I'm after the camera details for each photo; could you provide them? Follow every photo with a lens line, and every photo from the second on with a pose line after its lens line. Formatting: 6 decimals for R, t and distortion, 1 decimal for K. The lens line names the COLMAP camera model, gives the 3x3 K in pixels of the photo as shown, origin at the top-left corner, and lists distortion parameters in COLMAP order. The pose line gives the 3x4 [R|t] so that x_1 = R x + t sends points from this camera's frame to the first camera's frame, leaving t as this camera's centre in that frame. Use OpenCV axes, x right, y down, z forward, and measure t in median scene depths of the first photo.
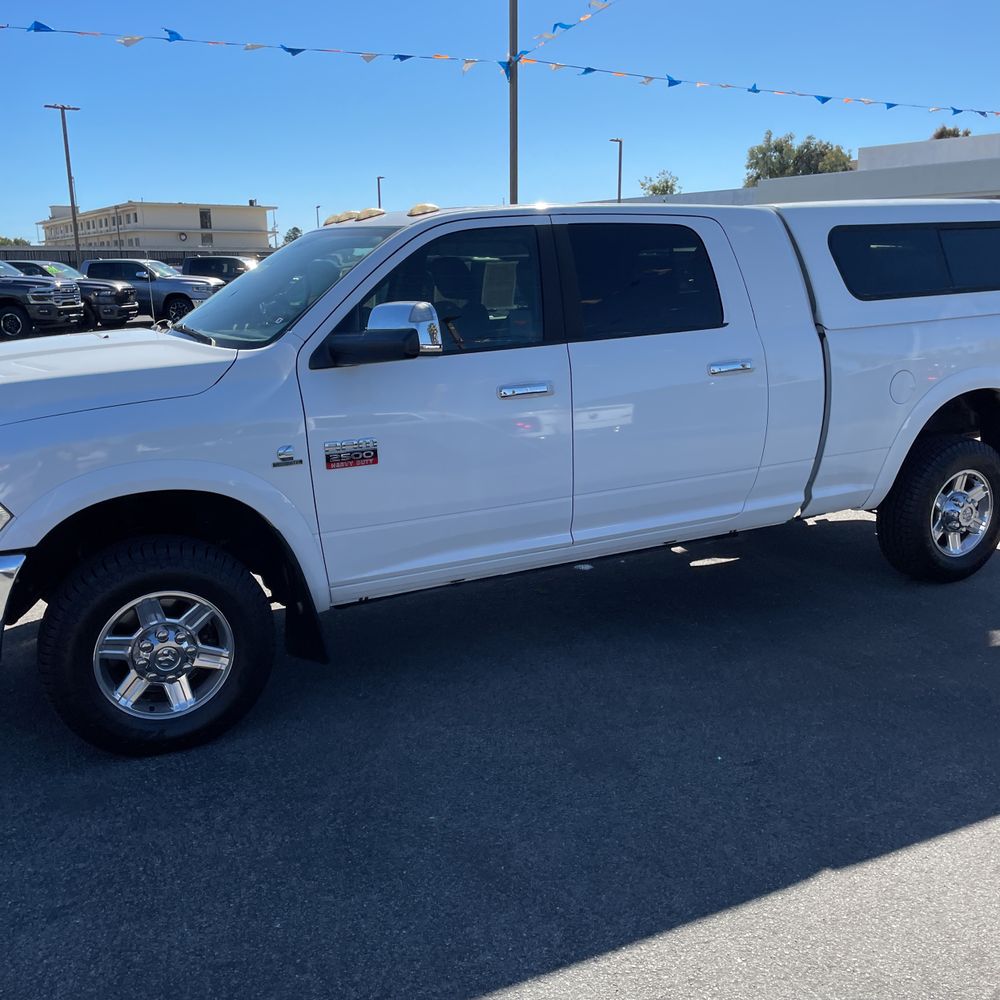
lens RADIAL K [[1011.7, 0, 499.6], [0, 1011.7, 517.7], [0, 0, 1]] dist [0.094153, -0.138443]
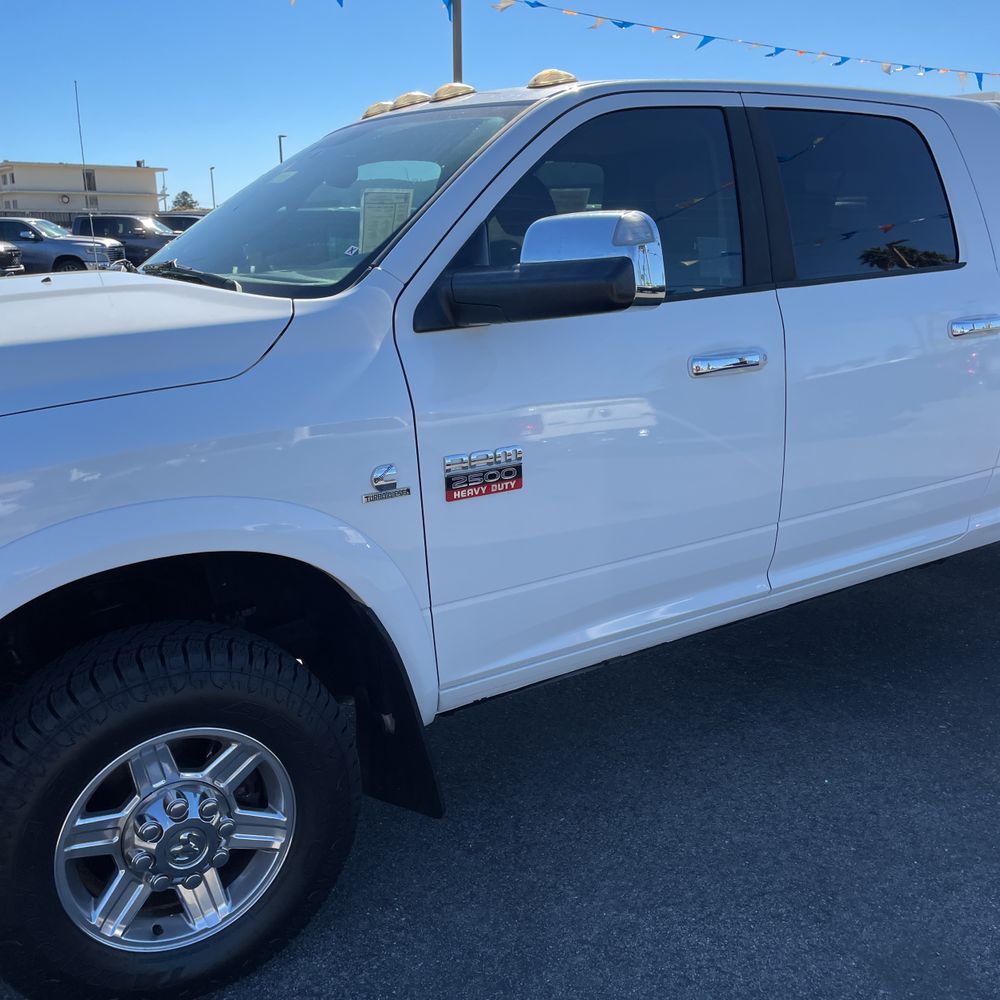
lens RADIAL K [[1016.5, 0, 501.2], [0, 1016.5, 506.7], [0, 0, 1]] dist [0.089532, -0.119364]
pose [[0.995331, -0.021346, 0.094132, -0.194746], [0.019616, 0.999622, 0.019268, -0.055445], [-0.094507, -0.017332, 0.995373, 0.406641]]
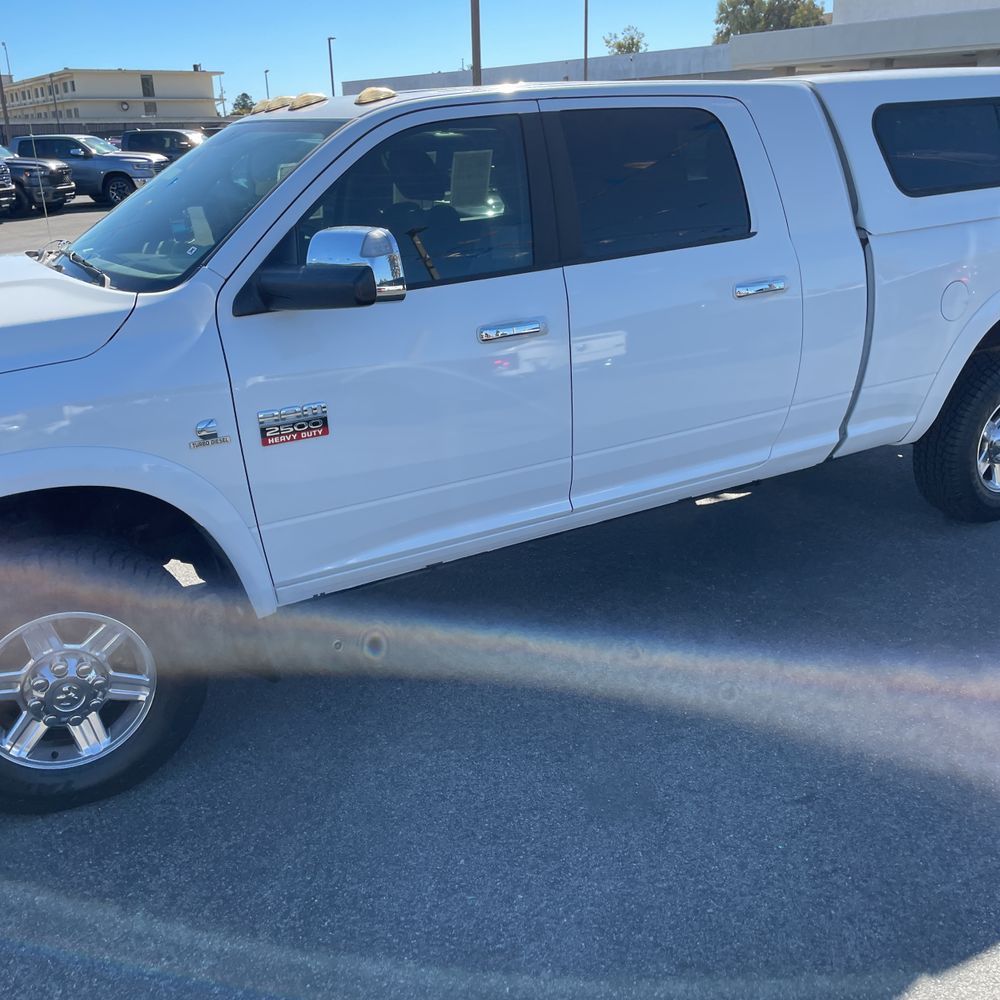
lens RADIAL K [[1013.2, 0, 500.0], [0, 1013.2, 500.0], [0, 0, 1]] dist [0.094449, -0.131985]
pose [[0.999208, -0.026963, 0.029271, -0.012256], [0.023815, 0.994392, 0.103044, -0.082868], [-0.031885, -0.102265, 0.994246, 0.211630]]
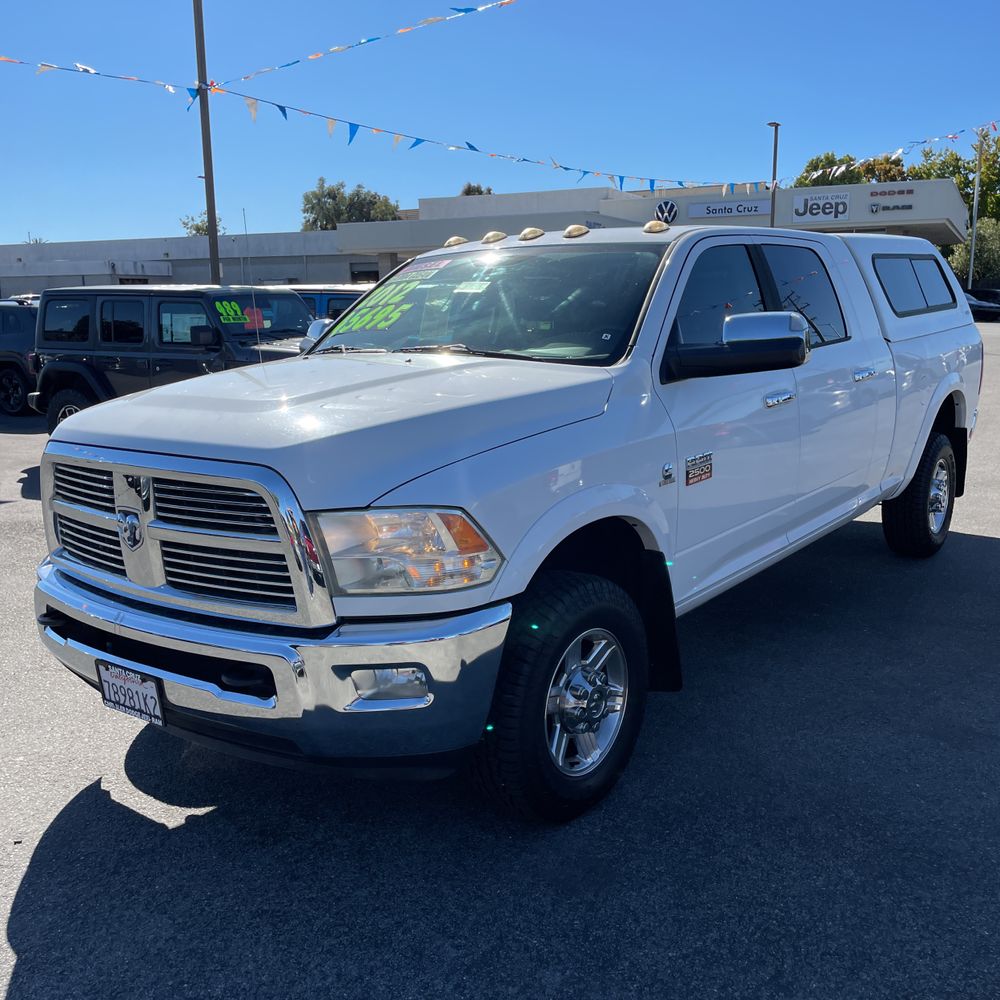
lens RADIAL K [[1011.4, 0, 527.0], [0, 1011.4, 505.6], [0, 0, 1]] dist [0.097275, -0.144513]
pose [[0.898350, -0.086527, 0.430674, -0.728133], [0.107956, 0.993828, -0.025515, -0.020722], [-0.425809, 0.069415, 0.902147, 0.190702]]
